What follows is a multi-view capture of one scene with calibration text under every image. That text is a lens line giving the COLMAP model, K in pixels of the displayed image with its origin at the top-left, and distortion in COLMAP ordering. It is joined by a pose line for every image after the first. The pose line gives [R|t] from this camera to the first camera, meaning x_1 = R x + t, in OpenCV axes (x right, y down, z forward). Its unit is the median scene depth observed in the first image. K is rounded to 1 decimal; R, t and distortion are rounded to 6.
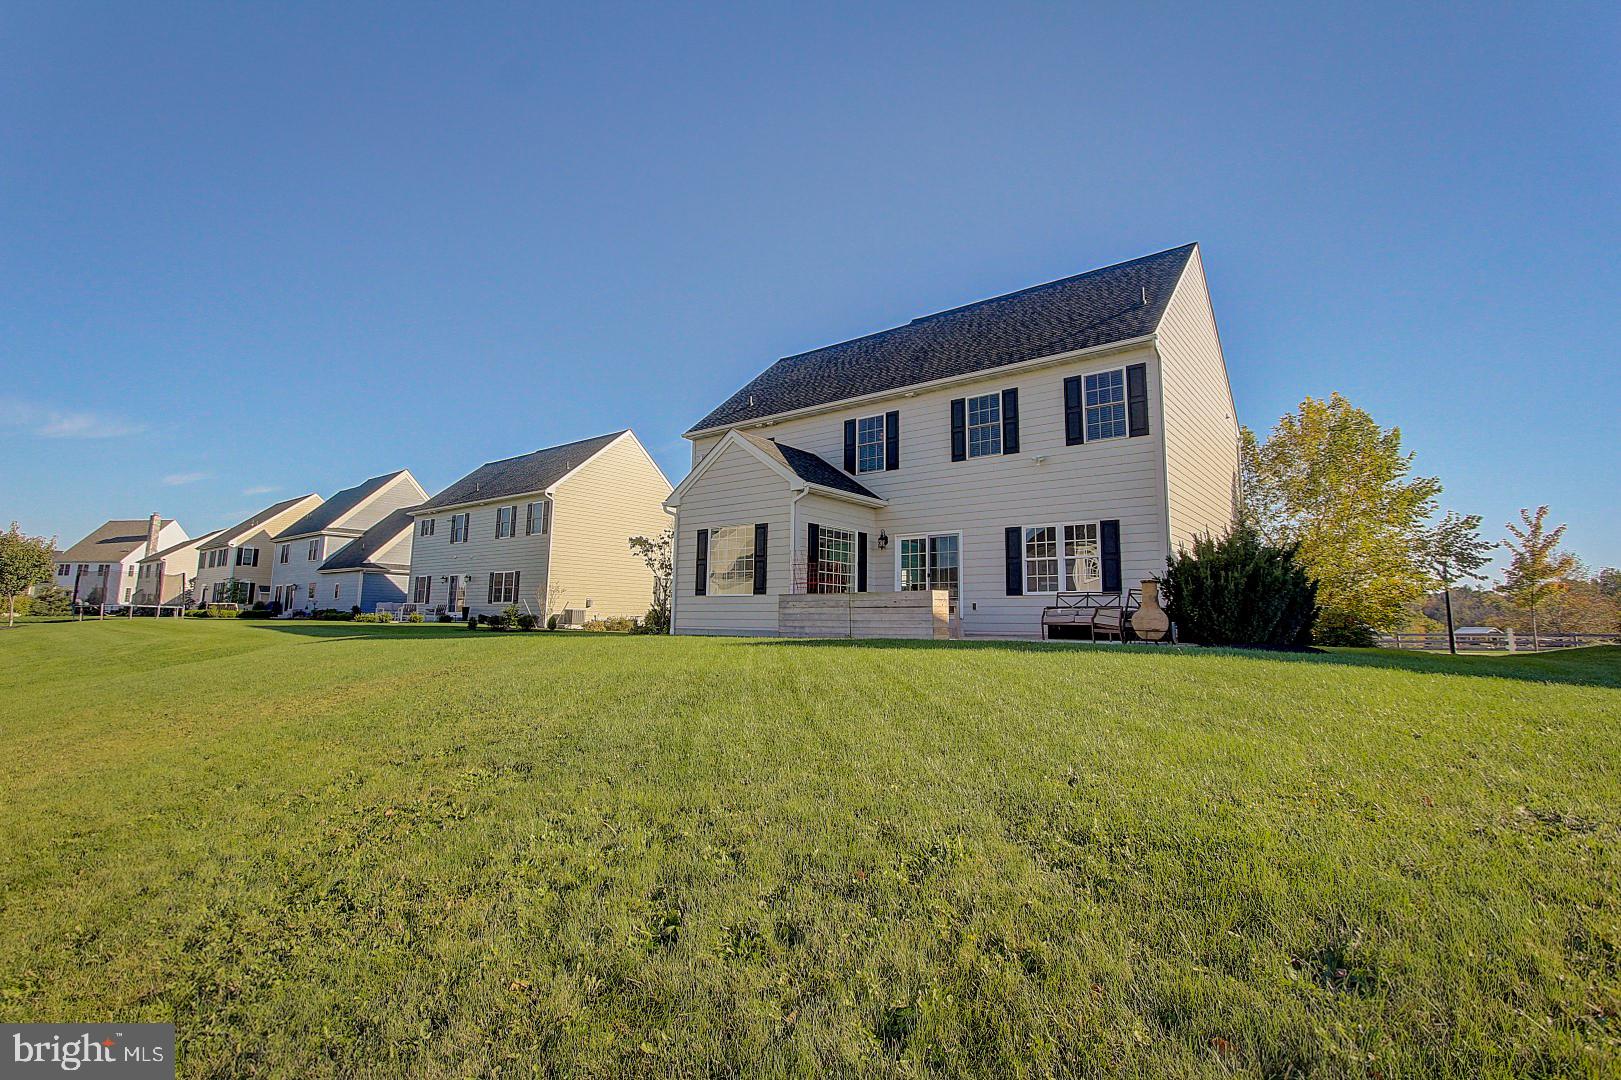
lens RADIAL K [[745.0, 0, 813.7], [0, 745.0, 541.9], [0, 0, 1]] dist [-0.013070, 0.002273]
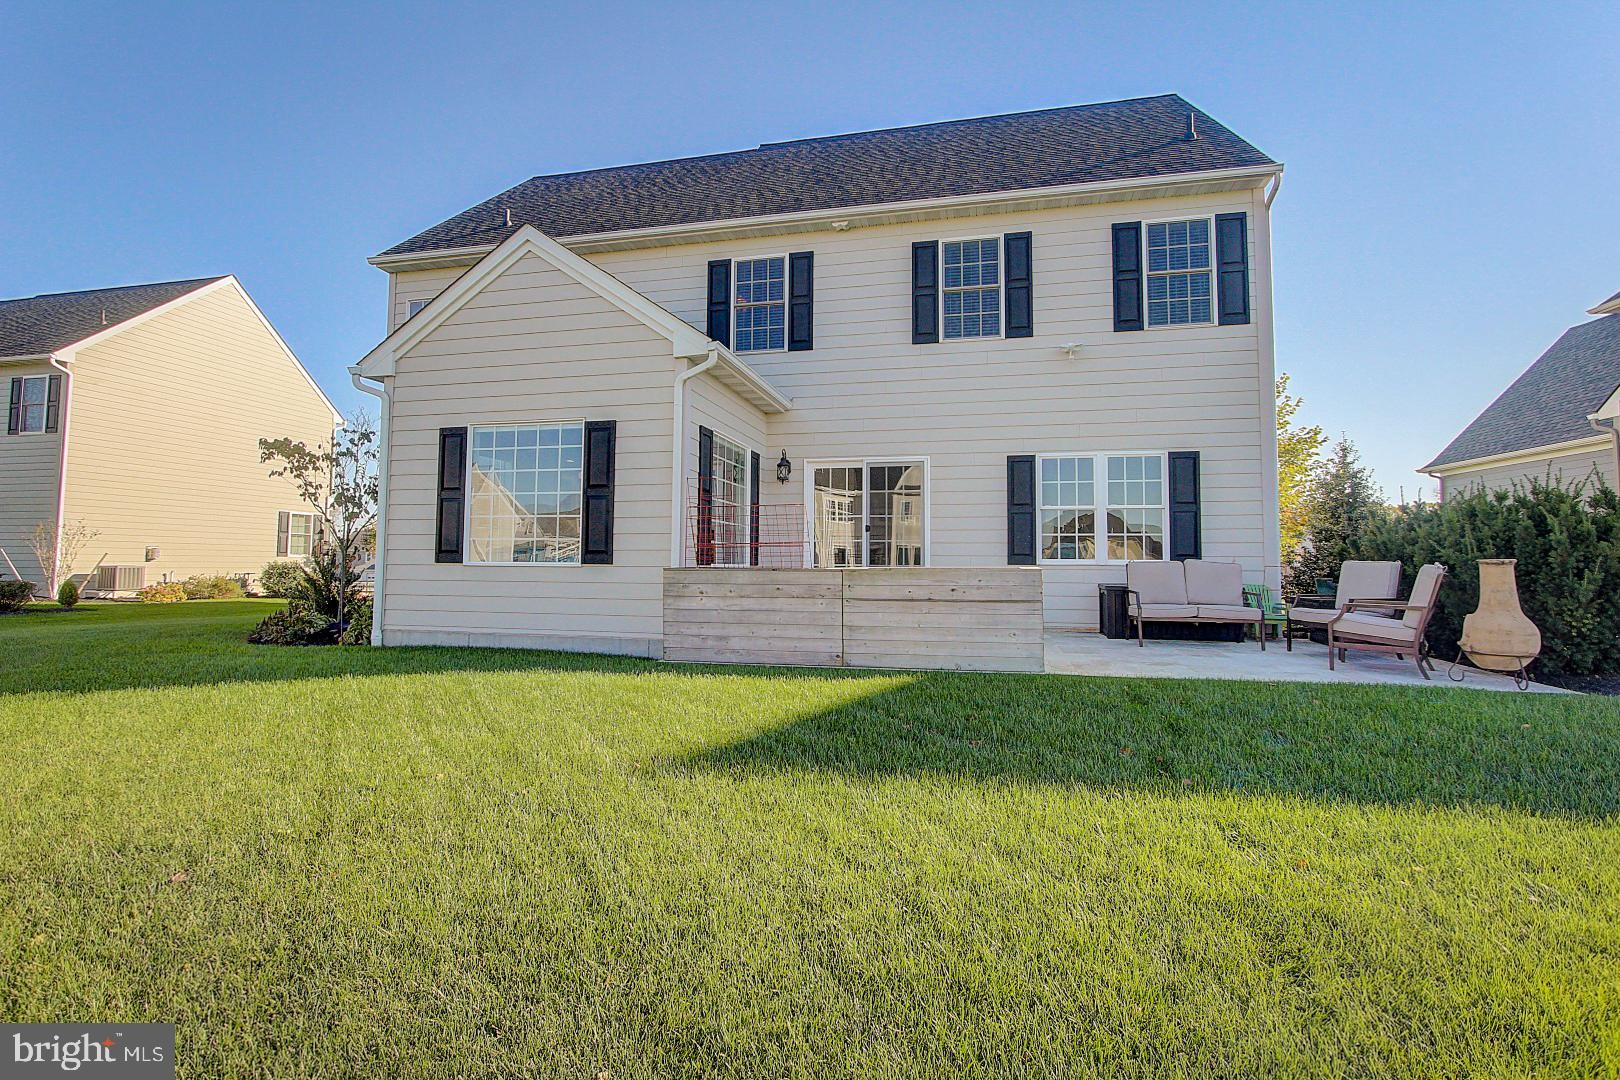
lens RADIAL K [[744.5, 0, 806.5], [0, 744.5, 528.9], [0, 0, 1]] dist [-0.013070, 0.002273]
pose [[0.905494, 0.011724, 0.424198, -0.149927], [-0.040684, 0.997412, 0.059277, 0.011431], [-0.422405, -0.070933, 0.903628, 0.473760]]
